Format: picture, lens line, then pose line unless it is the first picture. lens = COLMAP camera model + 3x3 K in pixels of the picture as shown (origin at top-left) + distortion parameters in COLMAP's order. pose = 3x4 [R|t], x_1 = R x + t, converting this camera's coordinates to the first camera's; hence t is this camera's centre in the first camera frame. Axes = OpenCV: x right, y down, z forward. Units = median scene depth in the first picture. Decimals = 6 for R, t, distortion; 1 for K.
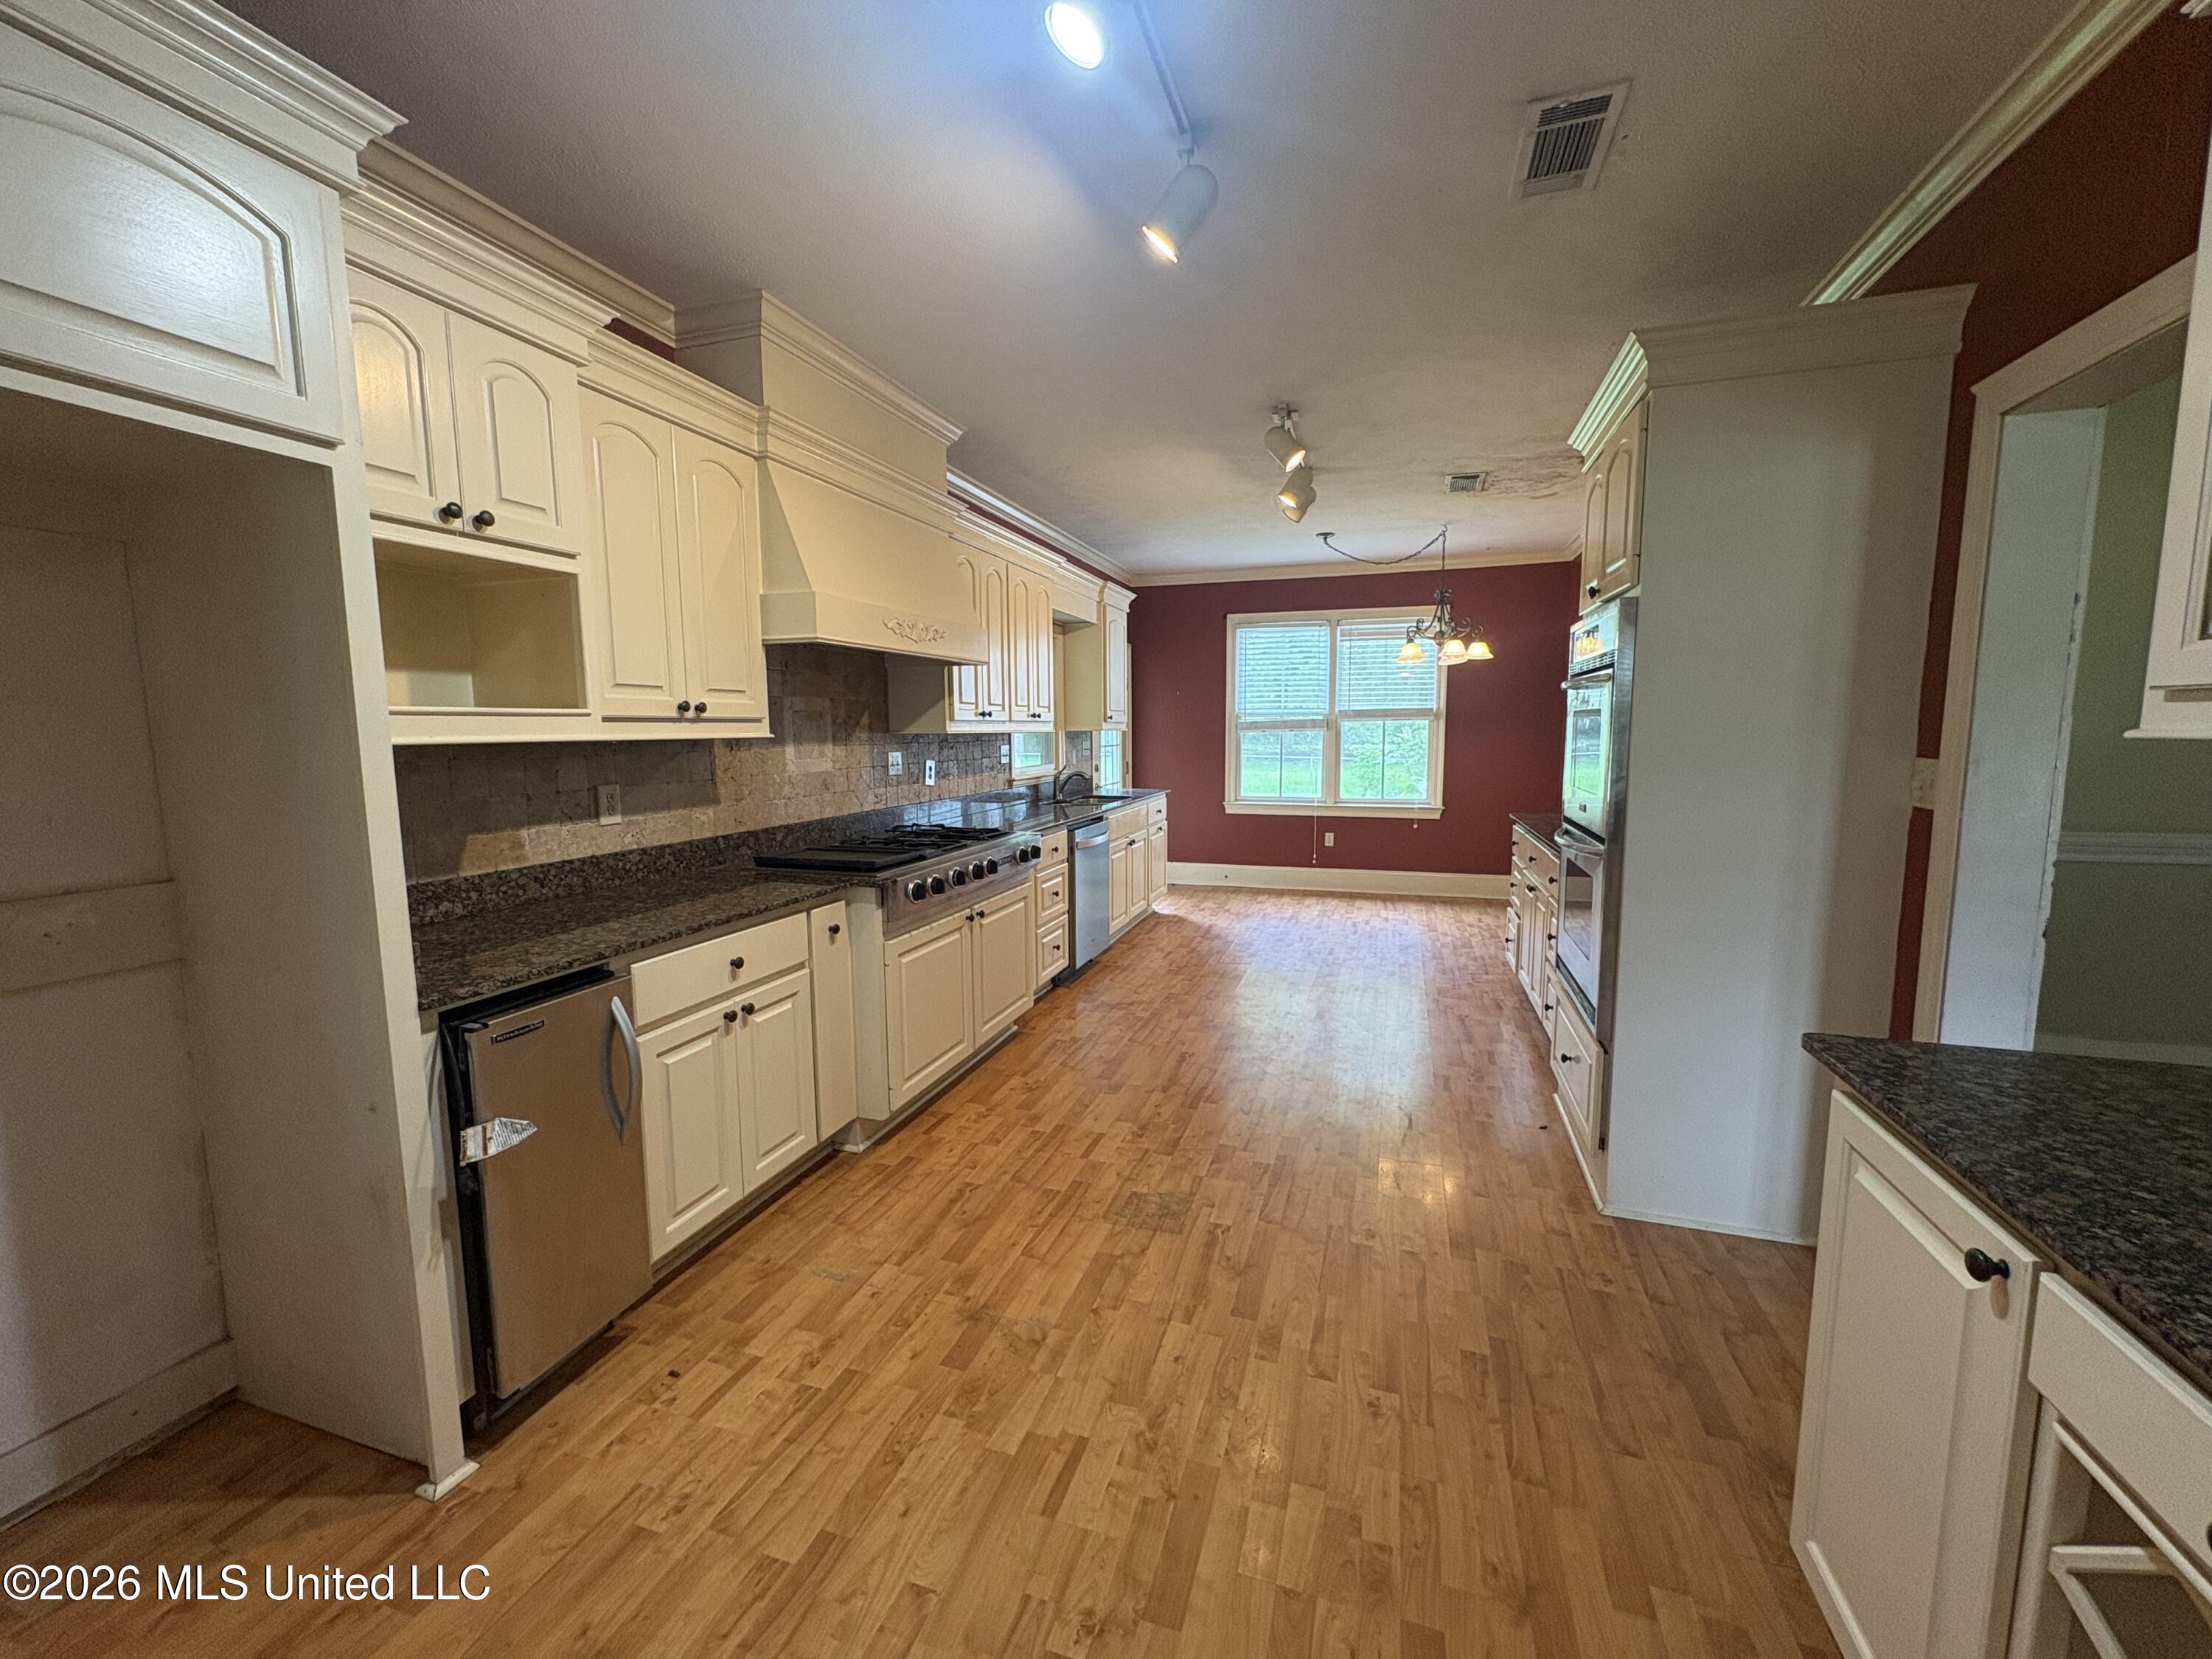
lens RADIAL K [[880.6, 0, 1107.5], [0, 880.6, 830.4], [0, 0, 1]] dist [-0.000076, -0.000409]
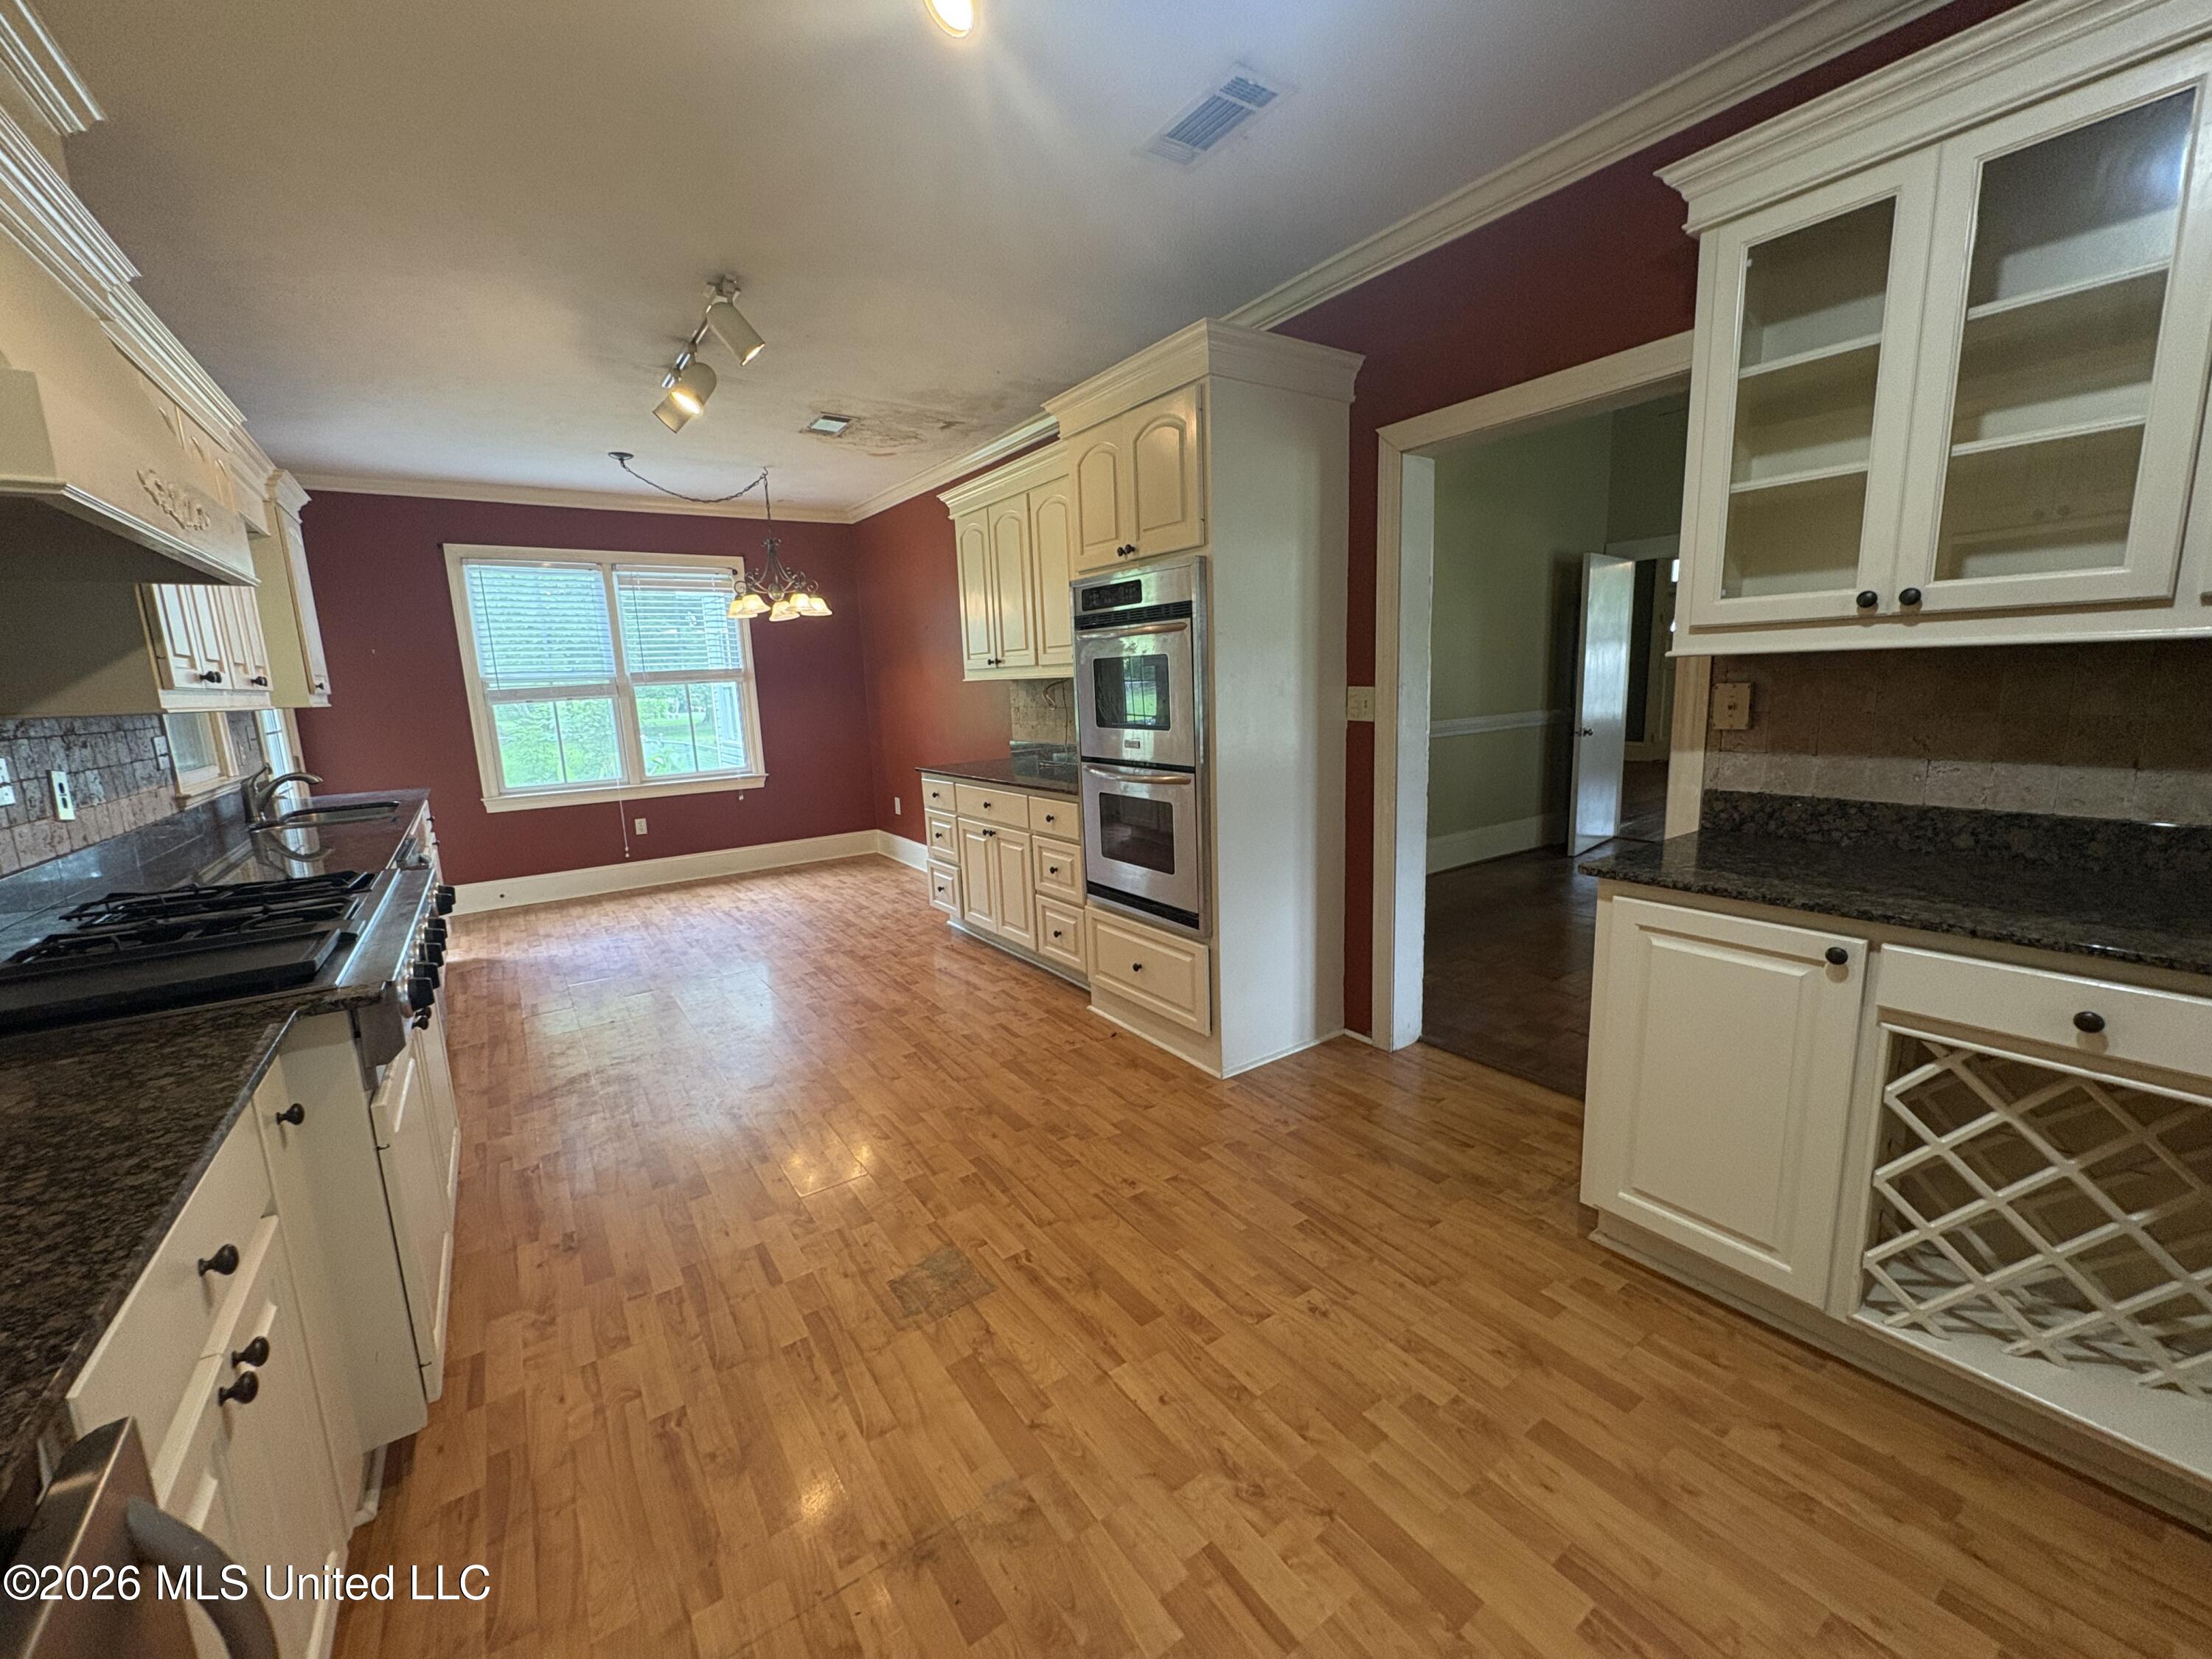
lens RADIAL K [[880.6, 0, 1107.5], [0, 880.6, 830.4], [0, 0, 1]] dist [-0.000076, -0.000409]
pose [[0.603143, -0.153798, 0.782665, -0.307746], [0.125684, 0.987302, 0.097155, -0.025144], [-0.787668, 0.039770, 0.614814, 0.274985]]
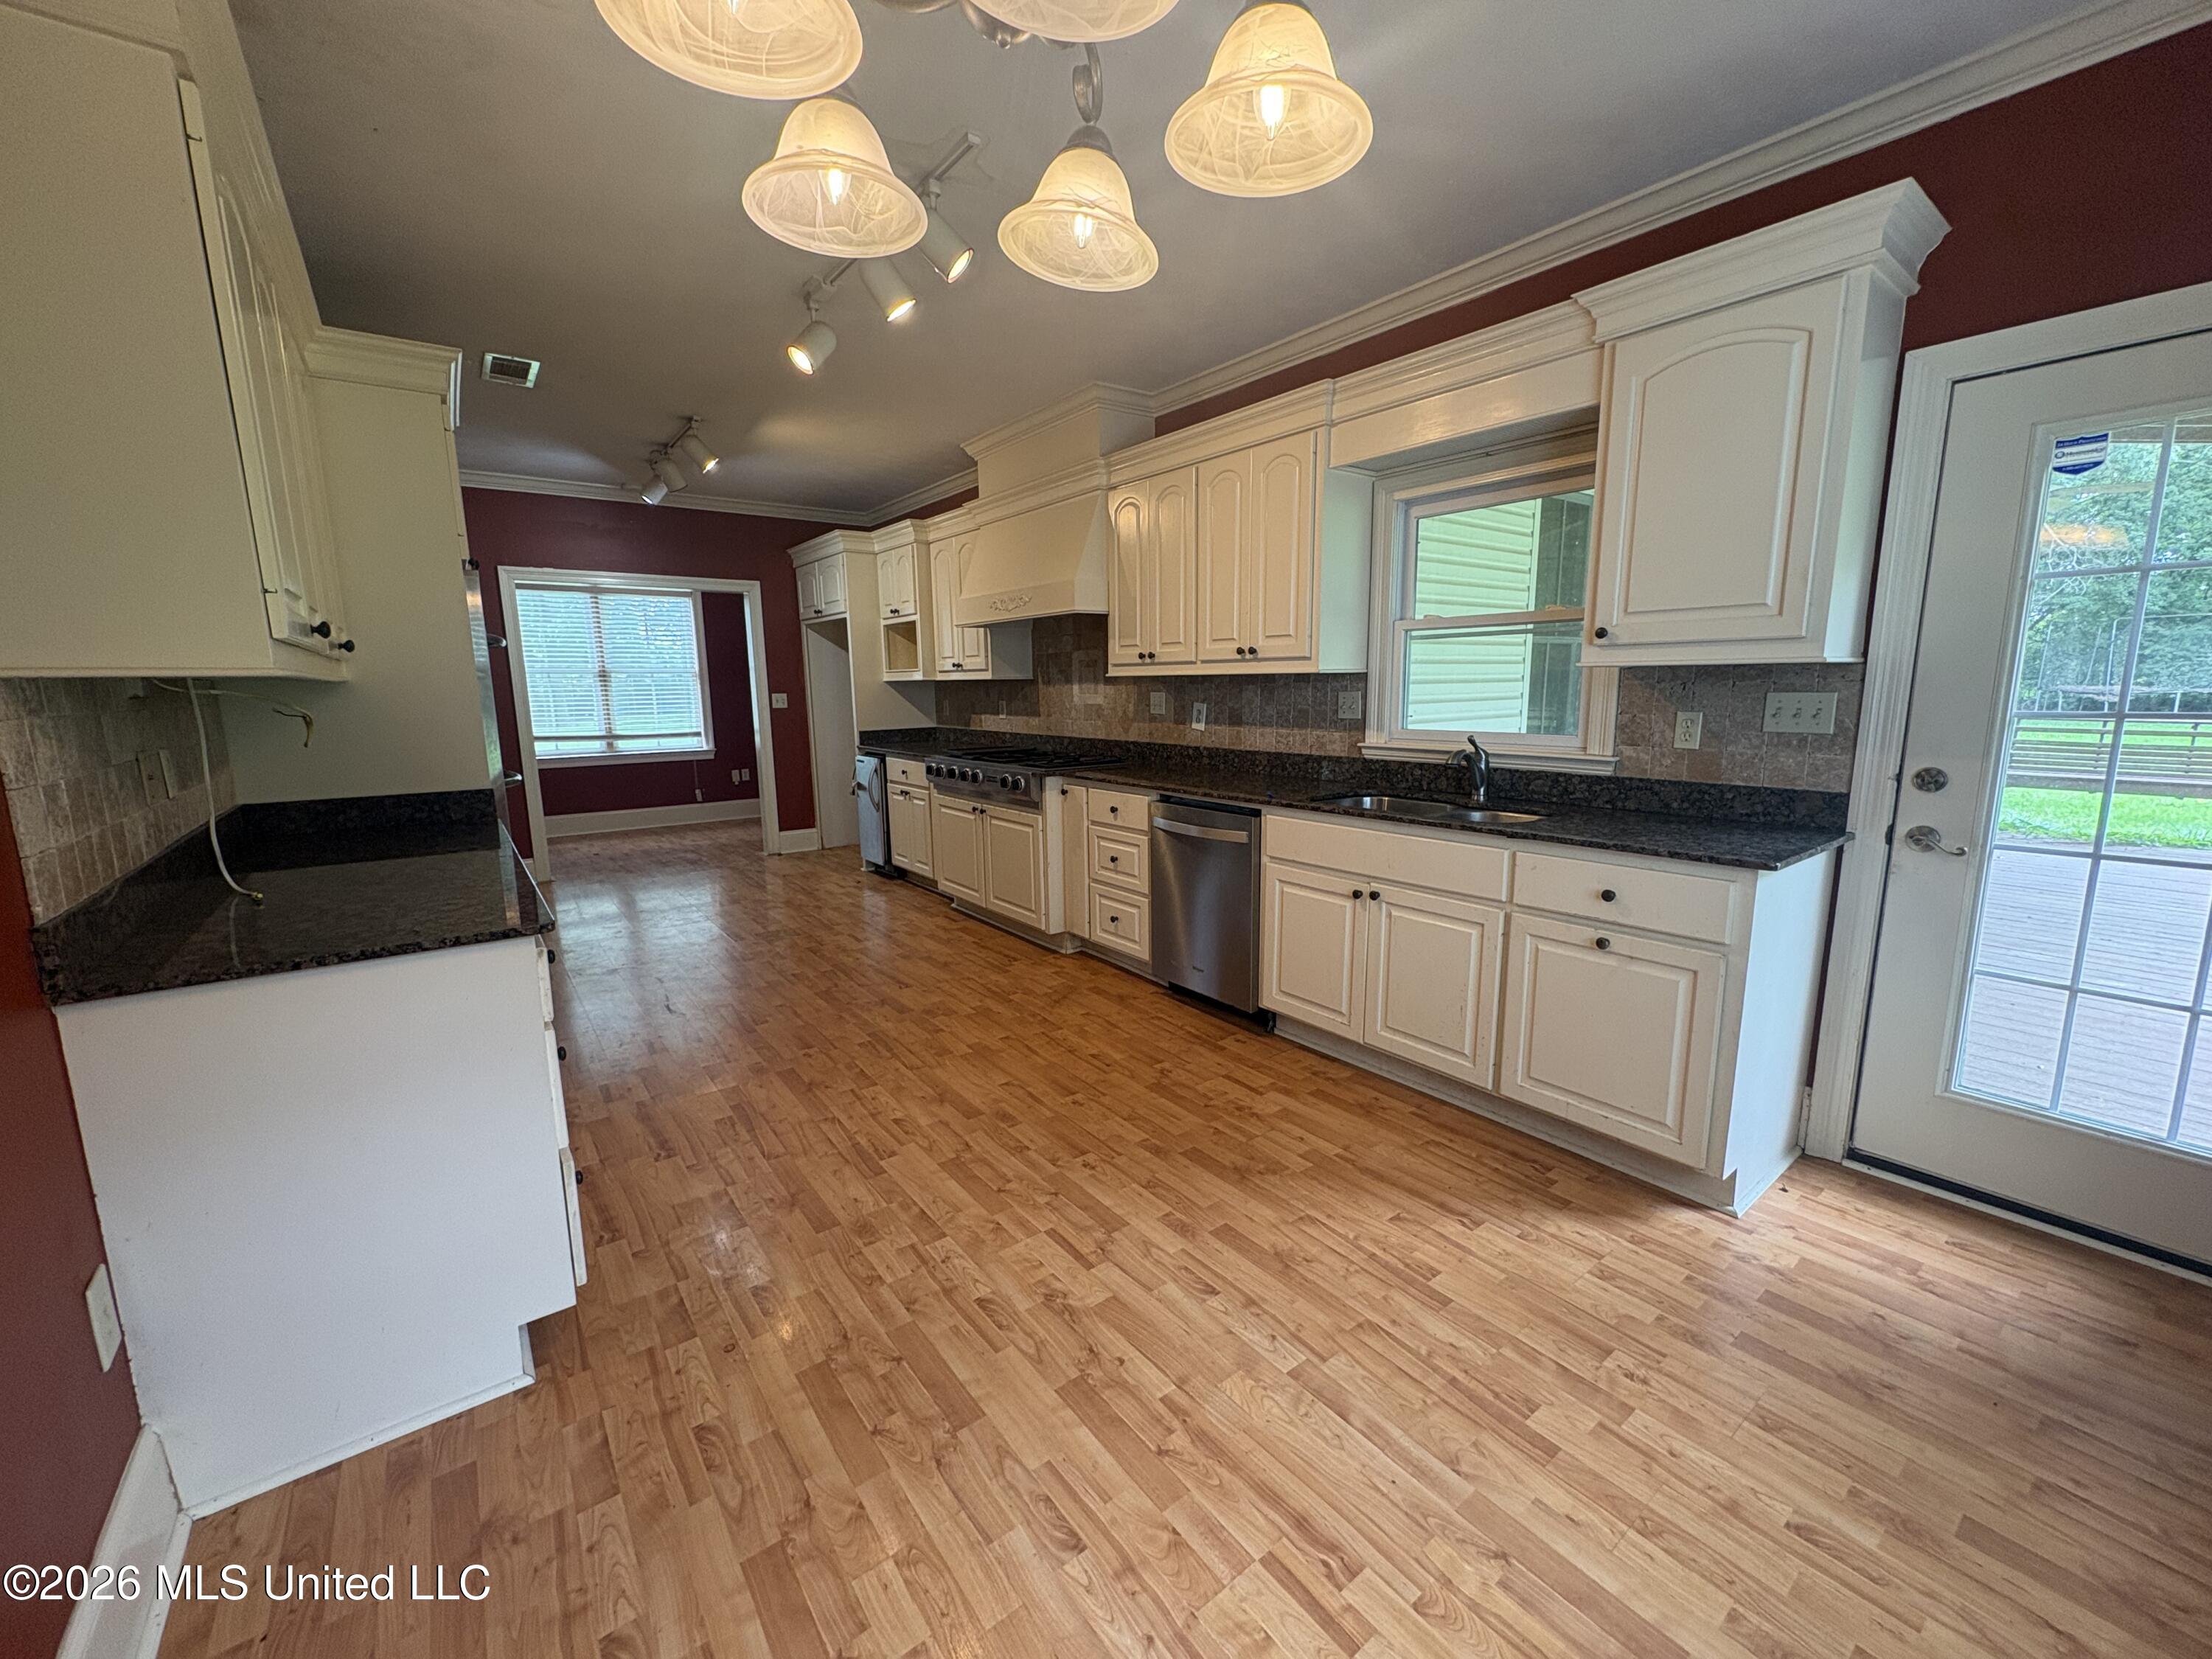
lens RADIAL K [[885.9, 0, 1106.0], [0, 885.9, 829.5], [0, 0, 1]] dist [0.001073, 0.000570]
pose [[-0.577089, 0.149602, -0.802862, 0.846405], [-0.076022, 0.968970, 0.235197, -0.213721], [0.813135, 0.196765, -0.547809, 1.899784]]
